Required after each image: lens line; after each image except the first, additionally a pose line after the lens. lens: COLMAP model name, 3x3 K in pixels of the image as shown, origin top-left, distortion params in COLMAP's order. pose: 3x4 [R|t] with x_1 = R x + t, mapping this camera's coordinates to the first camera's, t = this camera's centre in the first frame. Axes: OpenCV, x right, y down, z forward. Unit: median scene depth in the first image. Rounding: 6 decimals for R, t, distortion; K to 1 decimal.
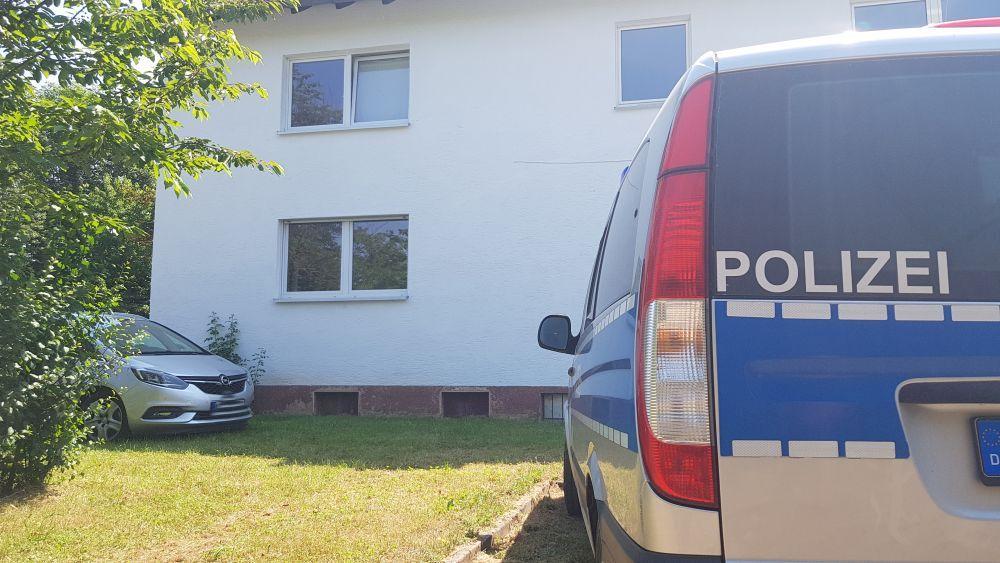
lens RADIAL K [[712.5, 0, 500.0], [0, 712.5, 281.5], [0, 0, 1]] dist [0.088717, -0.130120]
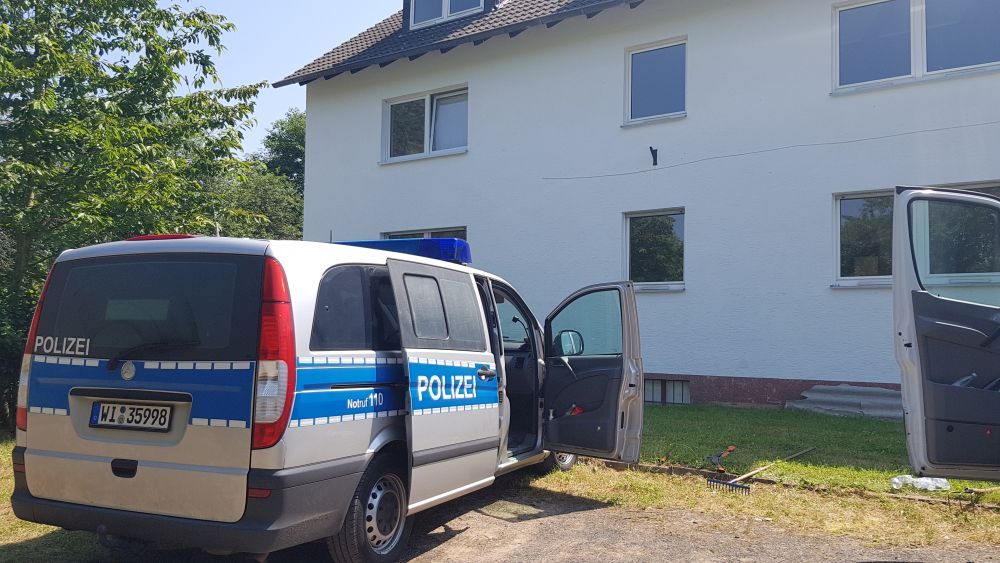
lens RADIAL K [[712.5, 0, 500.0], [0, 712.5, 281.5], [0, 0, 1]] dist [0.088717, -0.130120]
pose [[0.941598, -0.012977, -0.336490, 2.877774], [0.022772, 0.999424, 0.025178, -0.278906], [0.335969, -0.031370, 0.941350, -0.954939]]
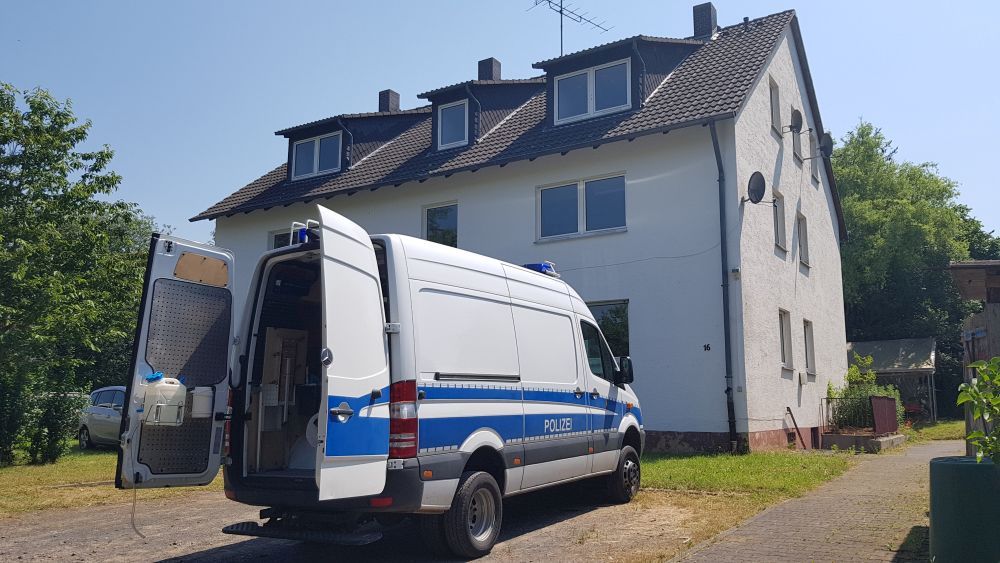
lens RADIAL K [[730.6, 0, 516.9], [0, 730.6, 281.2], [0, 0, 1]] dist [0.025498, -0.004486]
pose [[0.956461, -0.052667, -0.287070, 6.932621], [0.033820, 0.996958, -0.070224, -0.500806], [0.289896, 0.057458, 0.955332, -4.352301]]
